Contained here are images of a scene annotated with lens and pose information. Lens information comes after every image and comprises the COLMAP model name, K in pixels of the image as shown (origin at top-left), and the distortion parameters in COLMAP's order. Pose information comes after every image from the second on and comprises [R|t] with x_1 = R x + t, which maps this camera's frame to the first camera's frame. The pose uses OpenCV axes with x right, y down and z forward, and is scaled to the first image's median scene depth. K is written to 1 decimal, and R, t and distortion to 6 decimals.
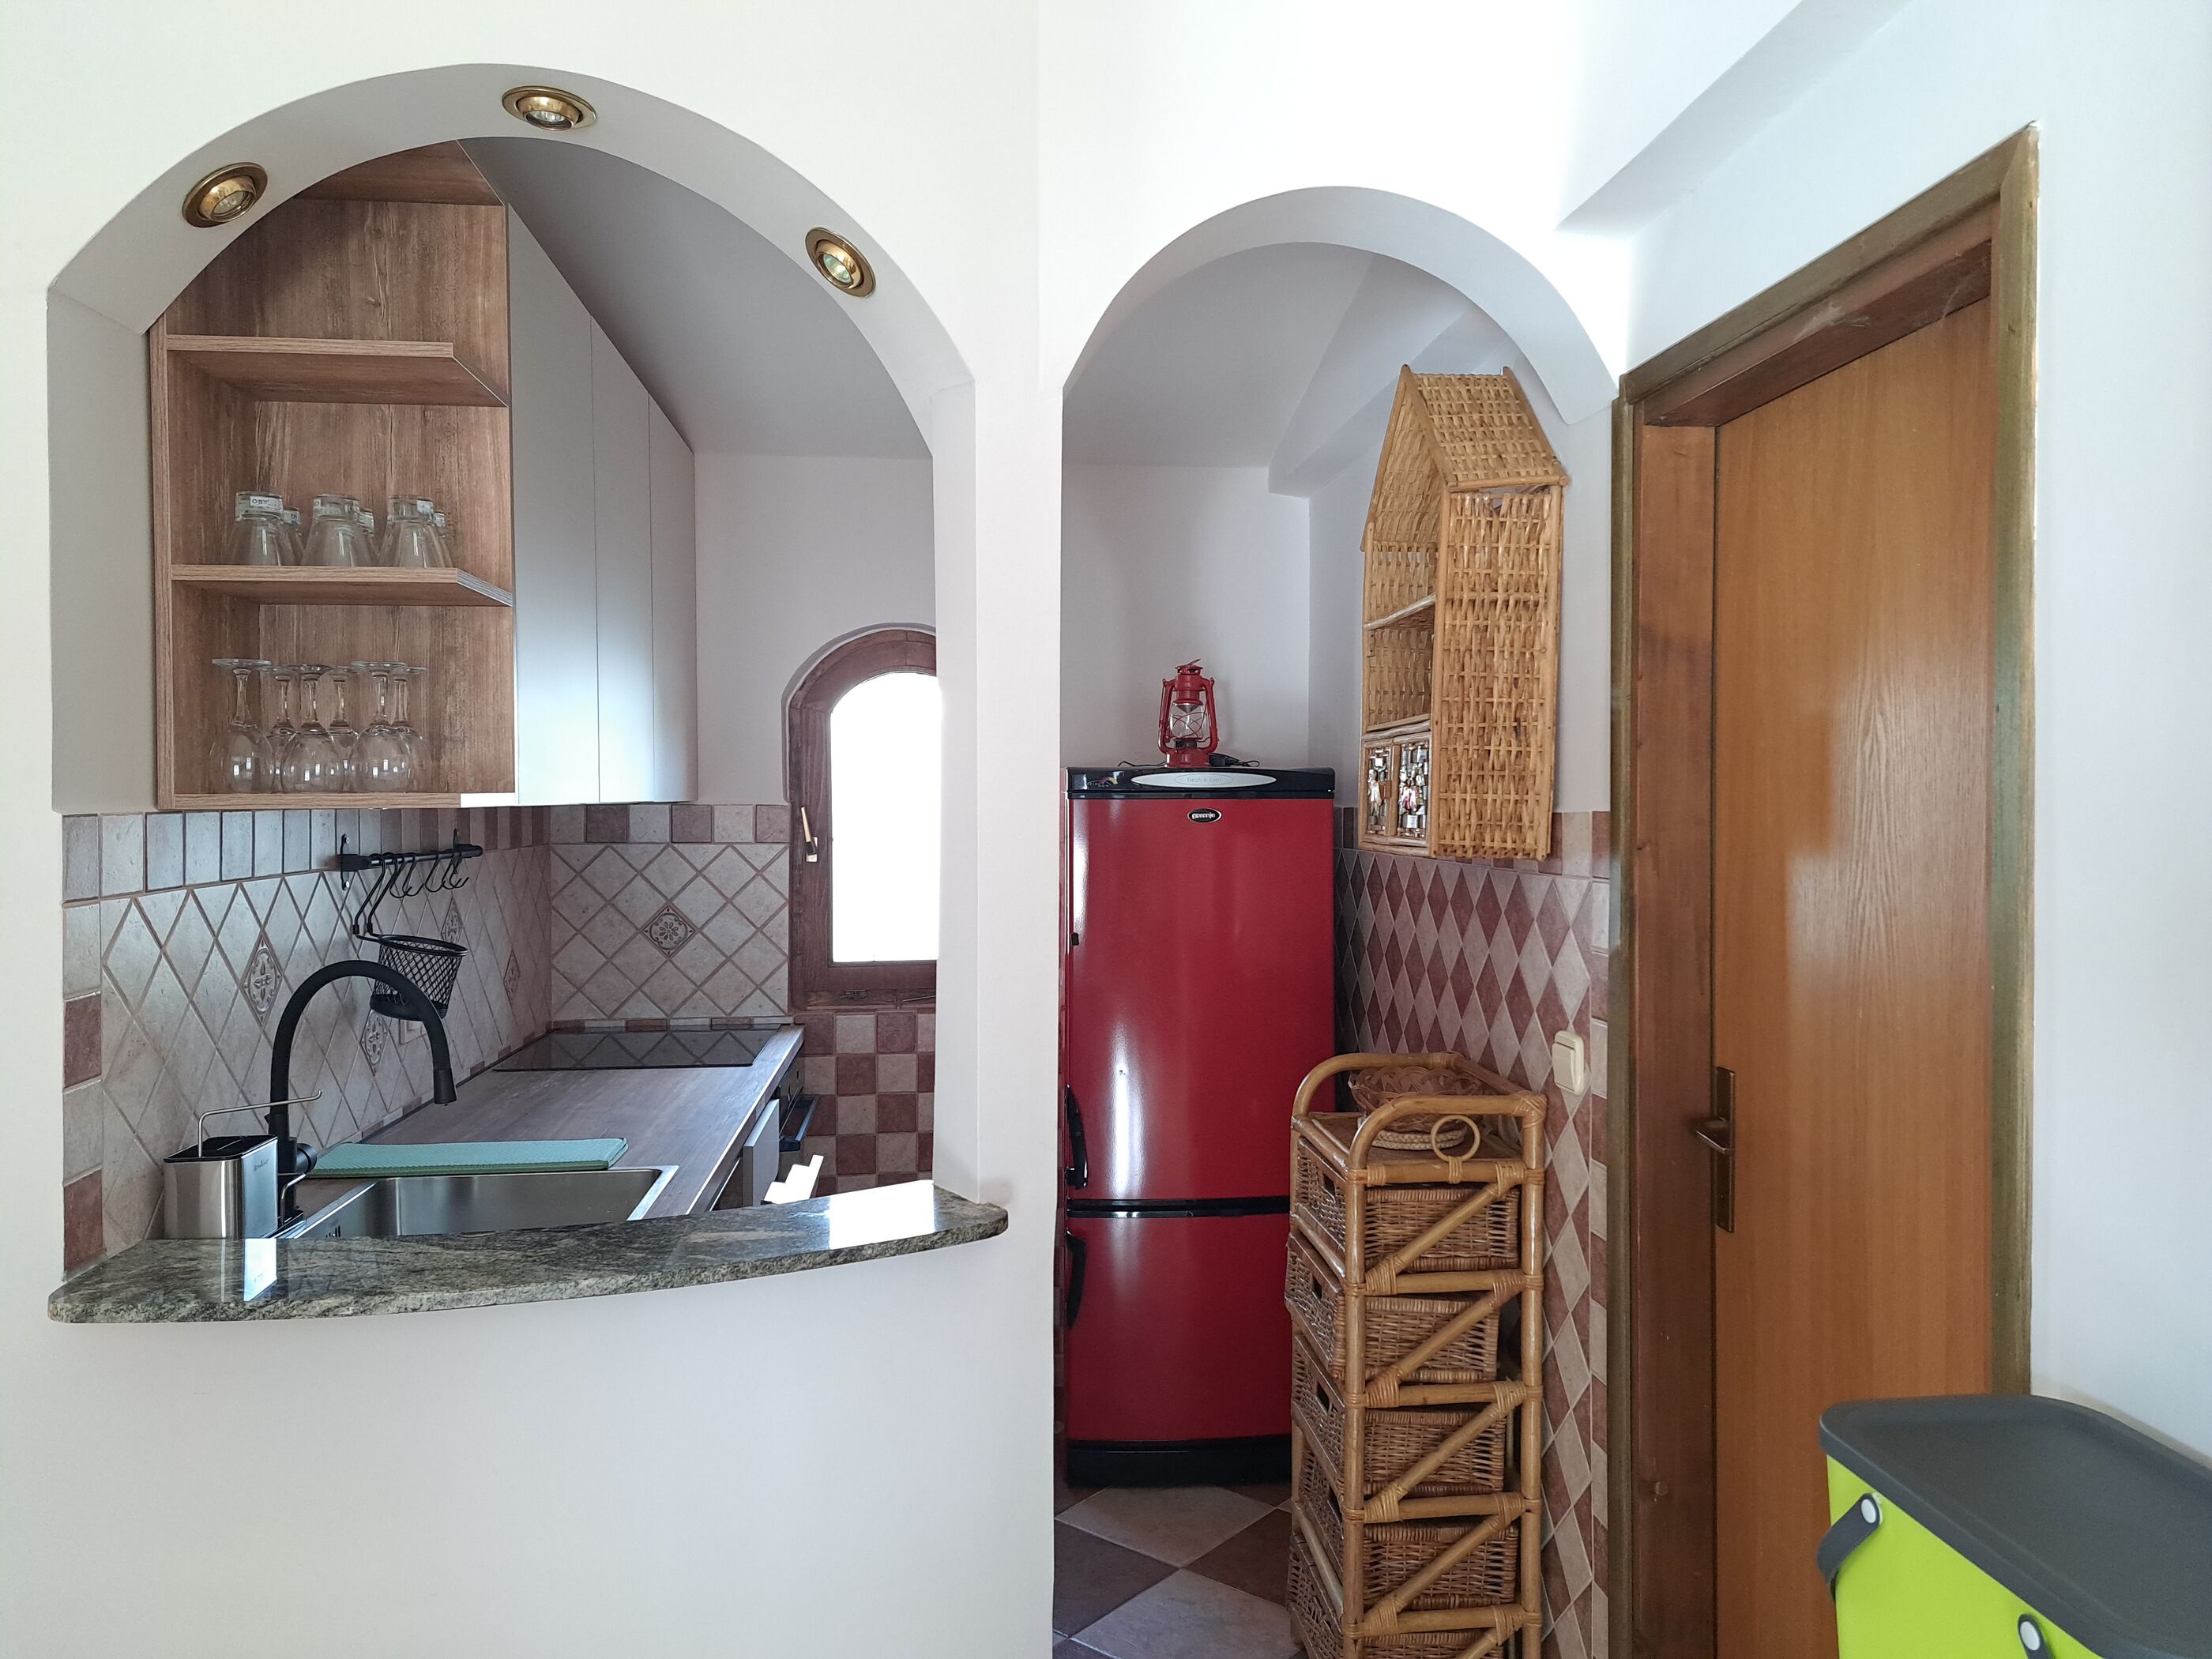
lens RADIAL K [[1578.2, 0, 1106.0], [0, 1578.2, 829.5], [0, 0, 1]] dist [0.077280, -0.066539]
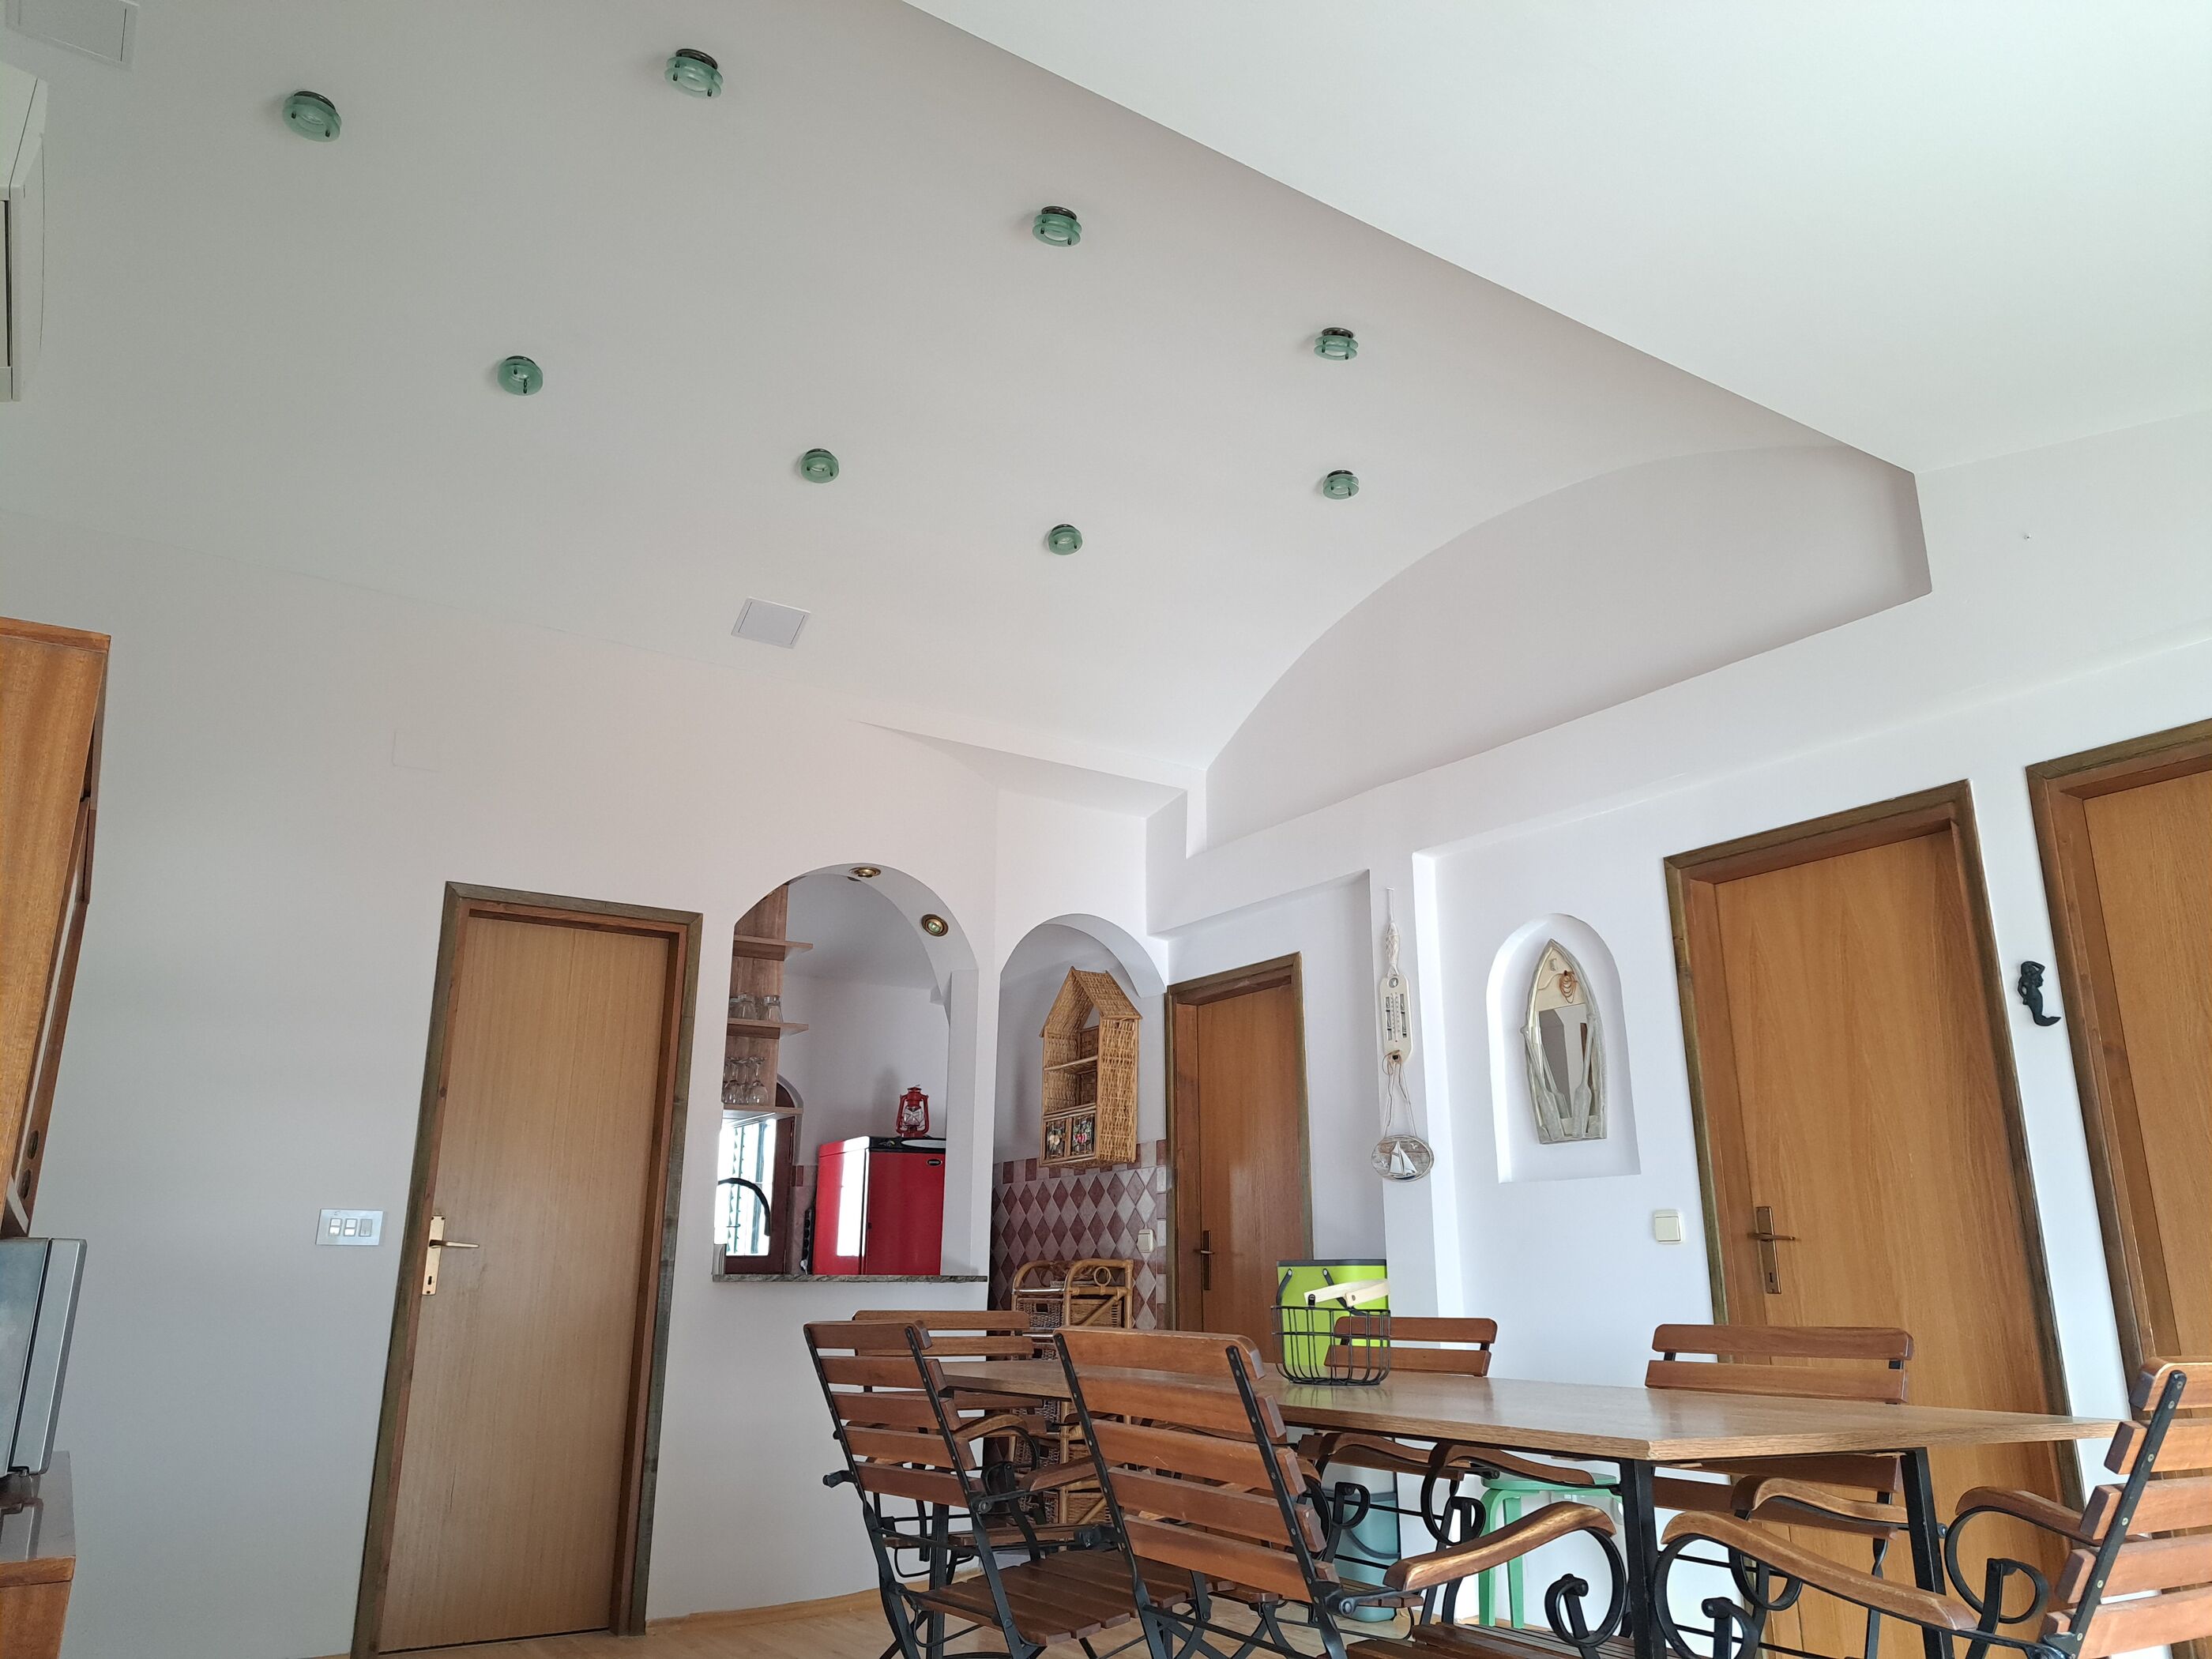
lens RADIAL K [[1578.2, 0, 1106.0], [0, 1578.2, 829.5], [0, 0, 1]] dist [0.077280, -0.066539]
pose [[0.889241, 0.127178, 0.439405, -0.686497], [0.009996, 0.954943, -0.296620, 0.188688], [-0.457331, 0.268159, 0.847903, -0.933392]]
